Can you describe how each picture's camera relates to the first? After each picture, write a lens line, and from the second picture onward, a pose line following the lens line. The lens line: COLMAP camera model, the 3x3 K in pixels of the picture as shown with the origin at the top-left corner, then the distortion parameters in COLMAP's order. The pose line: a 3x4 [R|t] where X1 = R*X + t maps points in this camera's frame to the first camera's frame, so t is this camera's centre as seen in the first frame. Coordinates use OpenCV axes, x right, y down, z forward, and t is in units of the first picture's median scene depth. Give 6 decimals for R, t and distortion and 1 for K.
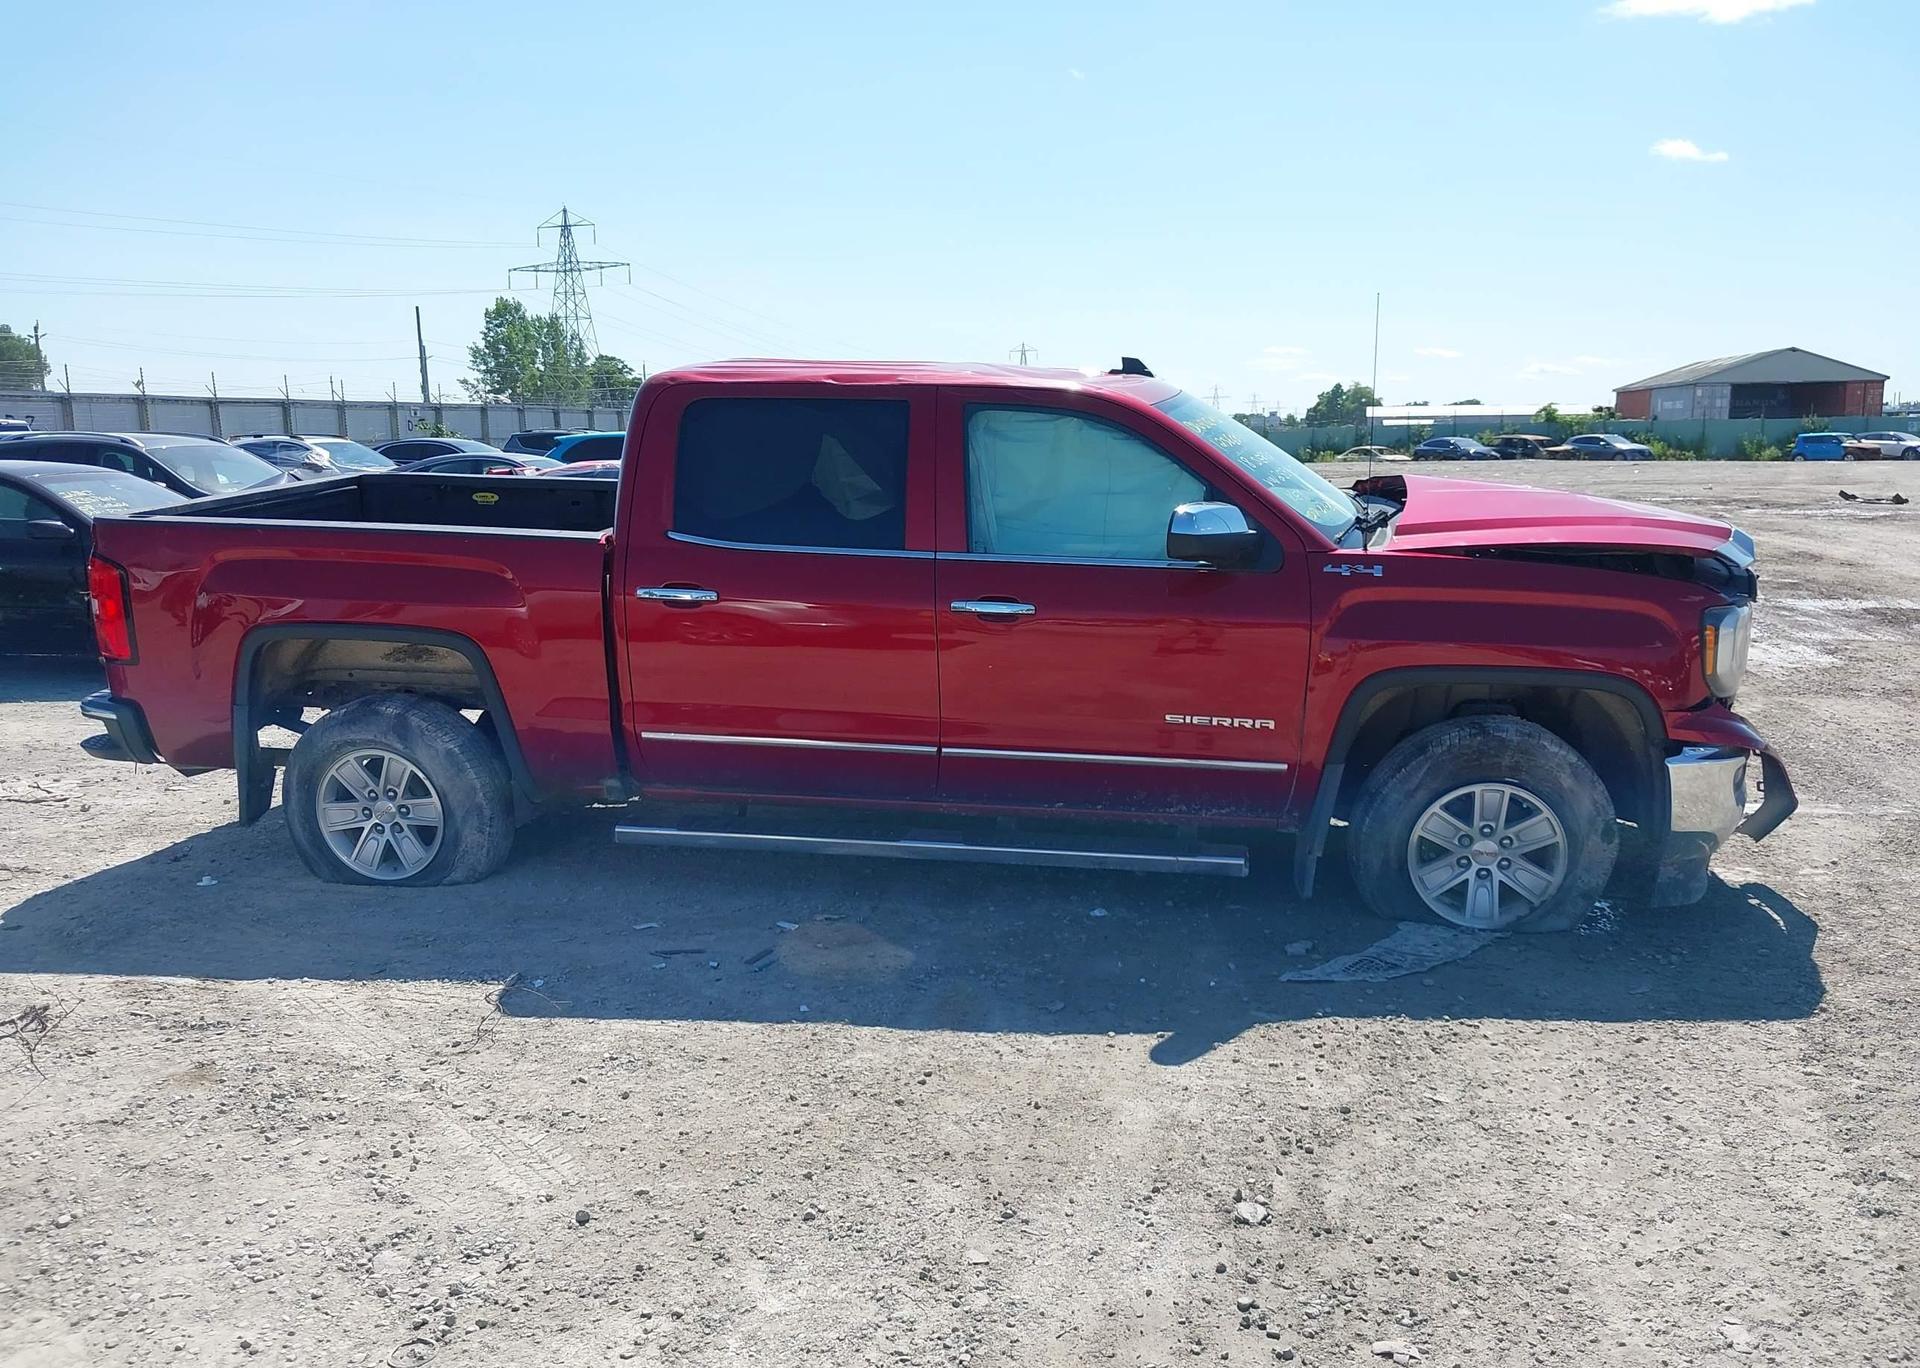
lens RADIAL K [[1534.7, 0, 973.7], [0, 1534.7, 686.9], [0, 0, 1]] dist [-0.016228, 0.008620]
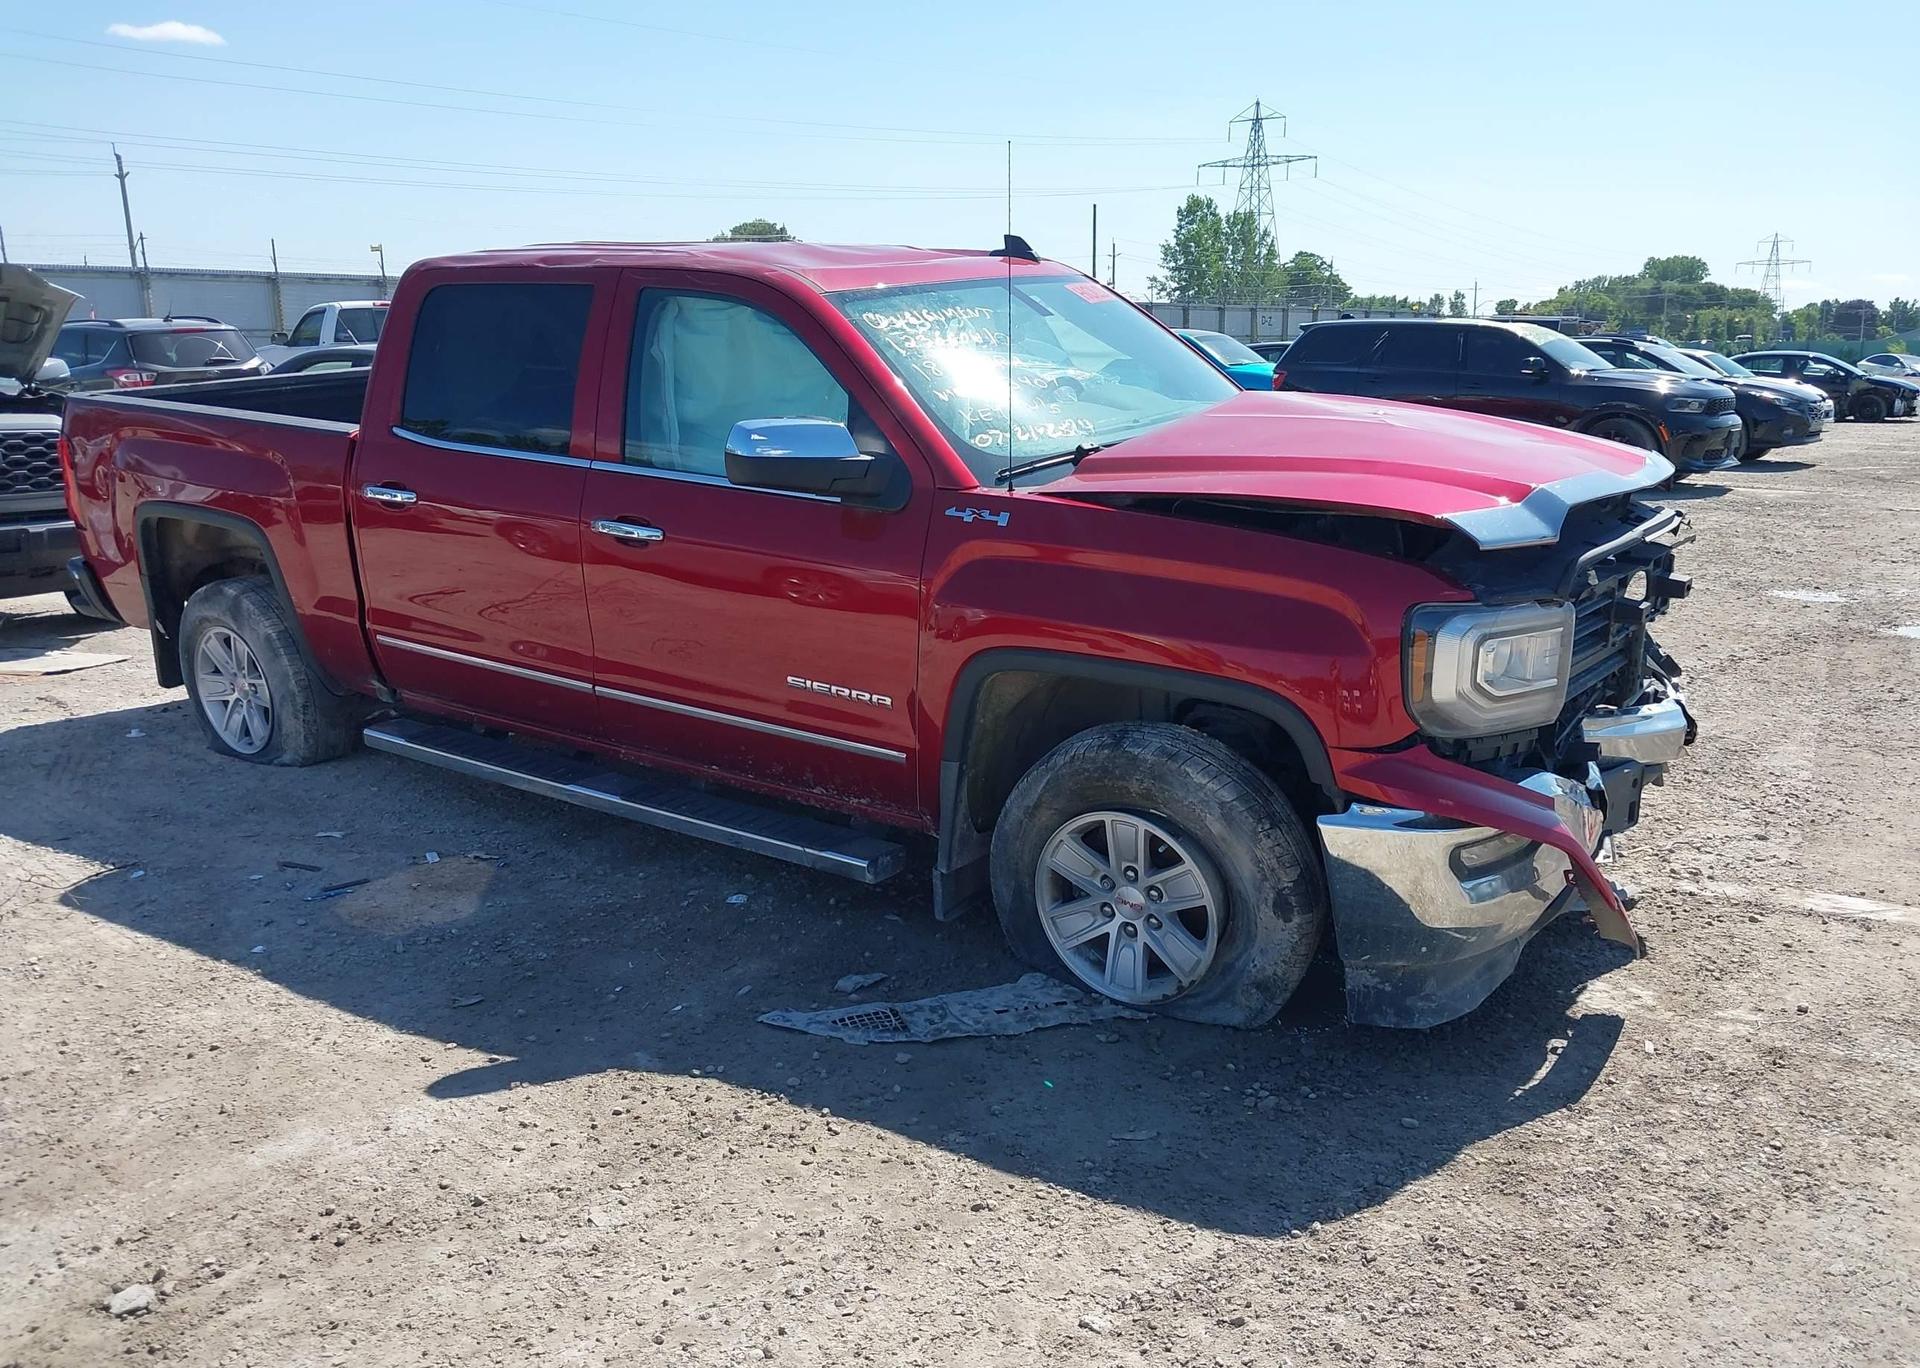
lens RADIAL K [[1501.4, 0, 1014.2], [0, 1501.4, 698.4], [0, 0, 1]] dist [0.072789, -0.182204]
pose [[0.906614, 0.111850, -0.406867, 0.569387], [-0.081414, 0.992478, 0.091426, -0.053785], [0.414033, -0.049763, 0.908901, 0.311197]]
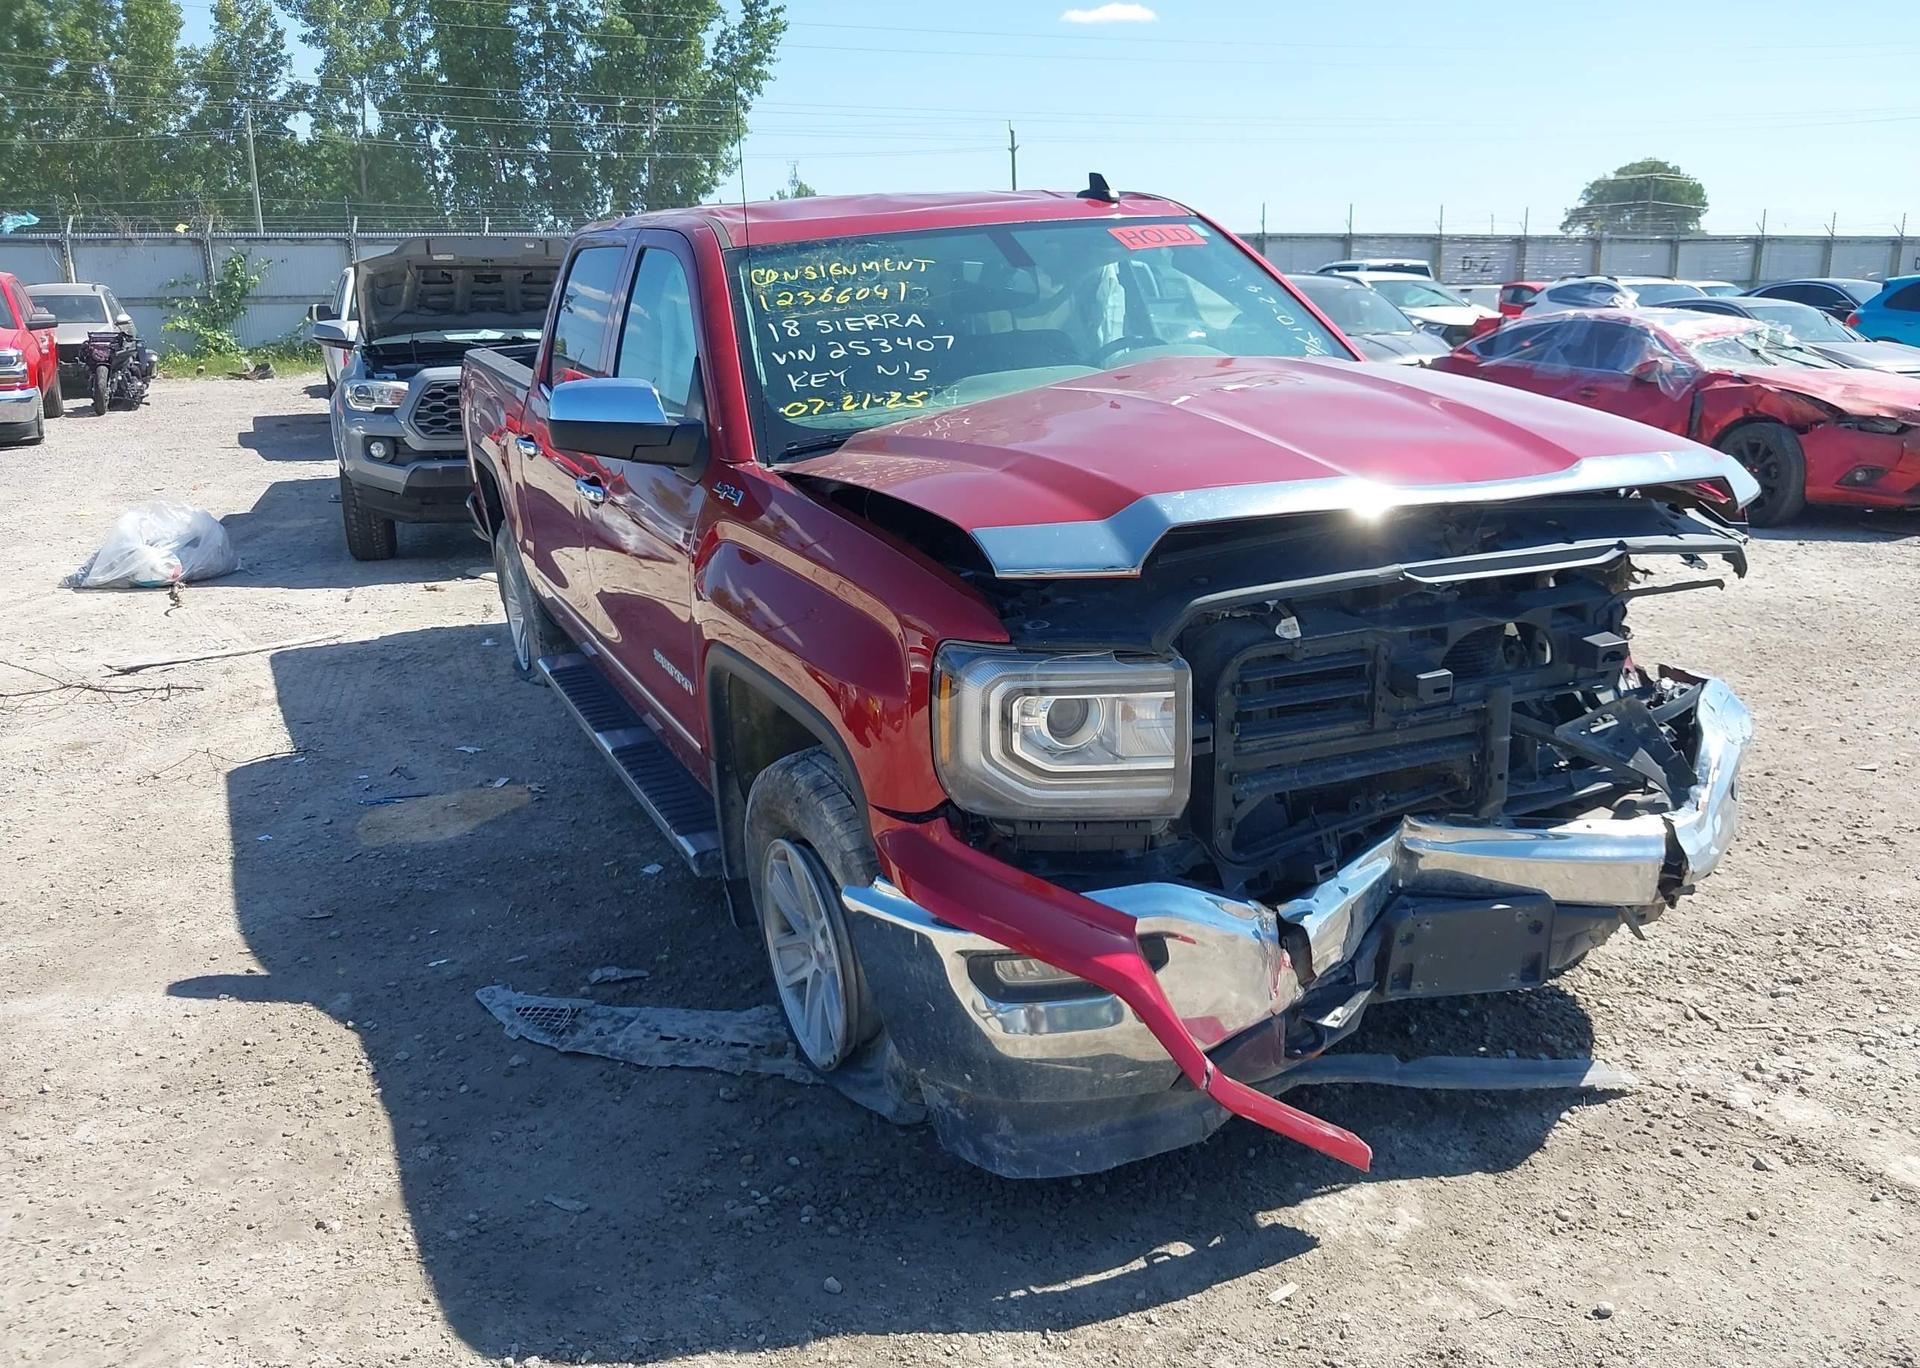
lens RADIAL K [[1560.0, 0, 1073.1], [0, 1560.0, 683.7], [0, 0, 1]] dist [-0.012543, -0.008473]
pose [[0.570505, 0.210908, -0.793752, 0.893975], [-0.133938, 0.977419, 0.163443, -0.124037], [0.810299, 0.013069, 0.585871, 0.700484]]
